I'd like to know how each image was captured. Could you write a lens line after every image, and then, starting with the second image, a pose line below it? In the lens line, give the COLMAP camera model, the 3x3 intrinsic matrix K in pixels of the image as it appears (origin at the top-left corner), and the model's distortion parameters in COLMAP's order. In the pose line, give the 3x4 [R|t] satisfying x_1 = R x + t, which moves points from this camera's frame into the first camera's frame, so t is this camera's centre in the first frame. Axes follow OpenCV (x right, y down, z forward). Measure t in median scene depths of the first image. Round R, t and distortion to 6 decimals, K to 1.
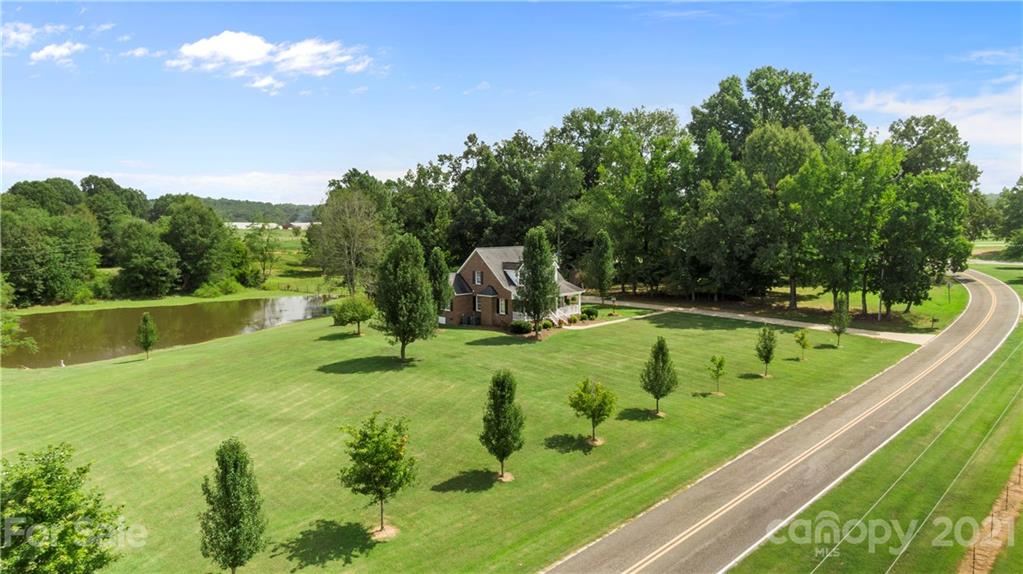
lens RADIAL K [[725.6, 0, 511.5], [0, 725.6, 287.0], [0, 0, 1]] dist [0.050173, -0.079631]
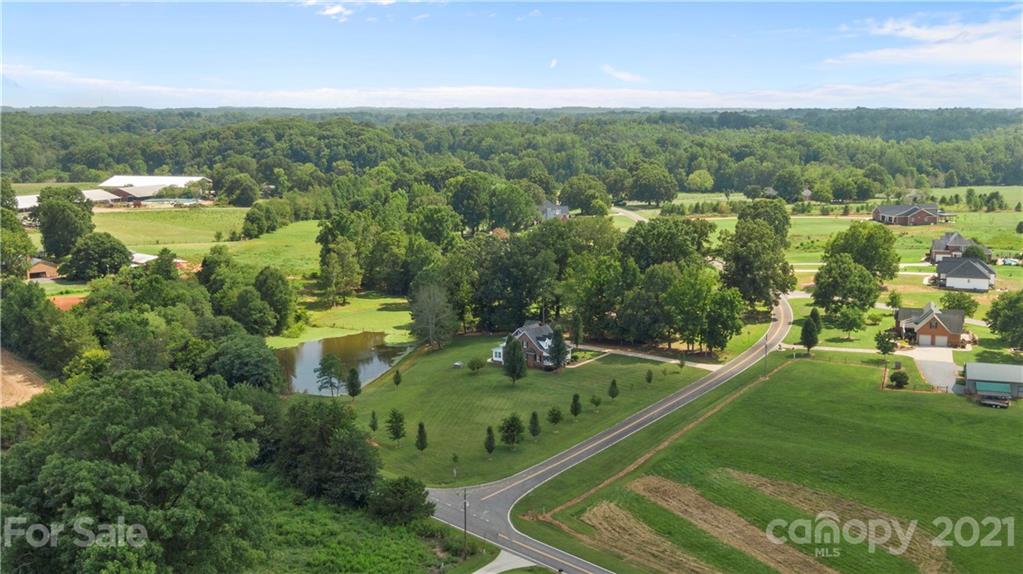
lens RADIAL K [[1173.9, 0, 511.5], [0, 1173.9, 287.0], [0, 0, 1]] dist [0.008464, 0.001764]
pose [[0.987179, -0.025248, 0.157610, -0.552156], [0.015091, 0.997751, 0.065310, -0.359591], [-0.158905, -0.062094, 0.985339, -2.111559]]
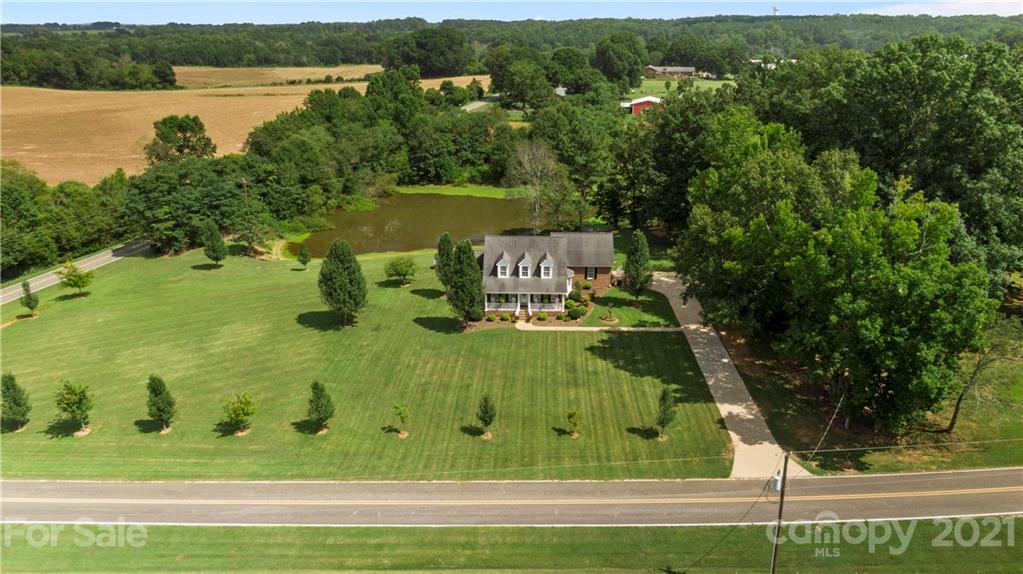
lens RADIAL K [[725.6, 0, 511.5], [0, 725.6, 287.0], [0, 0, 1]] dist [0.050173, -0.079631]
pose [[0.650195, 0.257933, -0.714645, 0.721631], [-0.070815, 0.957089, 0.281008, -0.264637], [0.756460, -0.132102, 0.640560, 0.234190]]
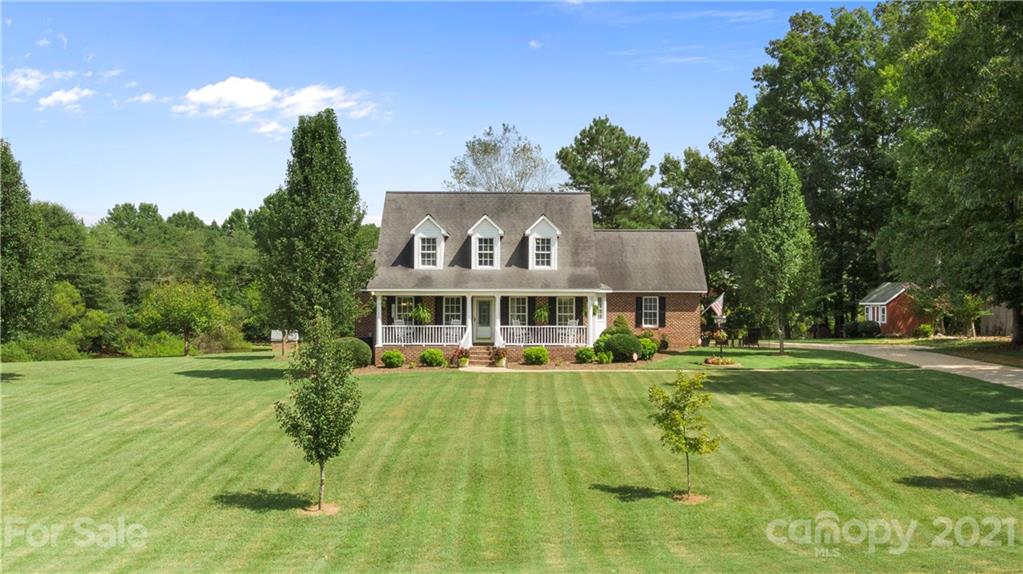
lens RADIAL K [[1083.9, 0, 508.5], [0, 1083.9, 289.7], [0, 0, 1]] dist [-0.048309, 0.182848]
pose [[0.675394, 0.001650, -0.737456, 0.445978], [-0.071315, 0.995457, -0.063087, 0.041068], [0.734001, 0.095200, 0.672443, 0.514221]]
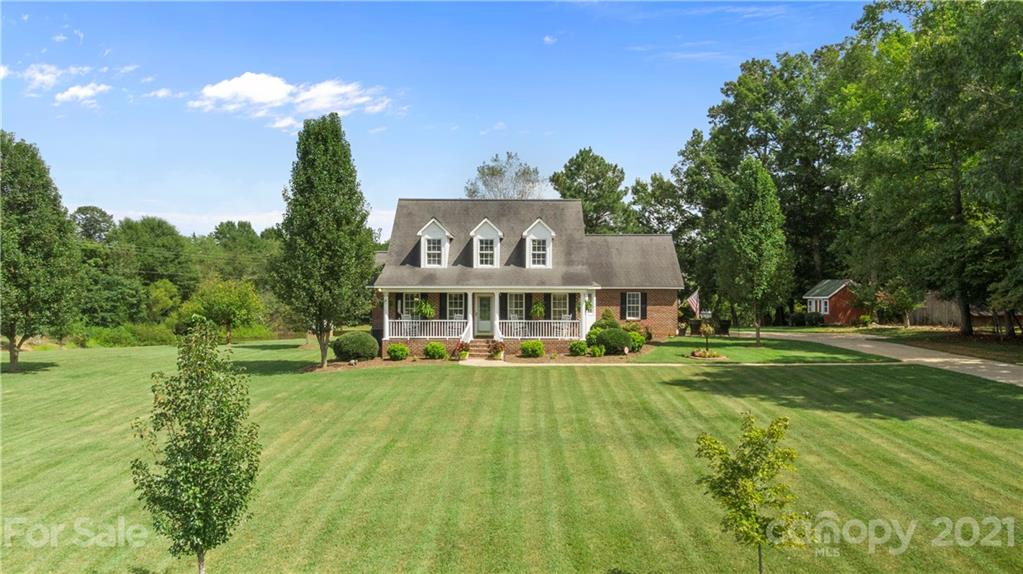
lens RADIAL K [[745.1, 0, 511.5], [0, 745.1, 287.0], [0, 0, 1]] dist [0.011556, -0.005418]
pose [[0.671087, 0.003067, -0.741372, 0.347683], [-0.071278, 0.995626, -0.060402, 0.031332], [0.737944, 0.093378, 0.668370, 0.610102]]
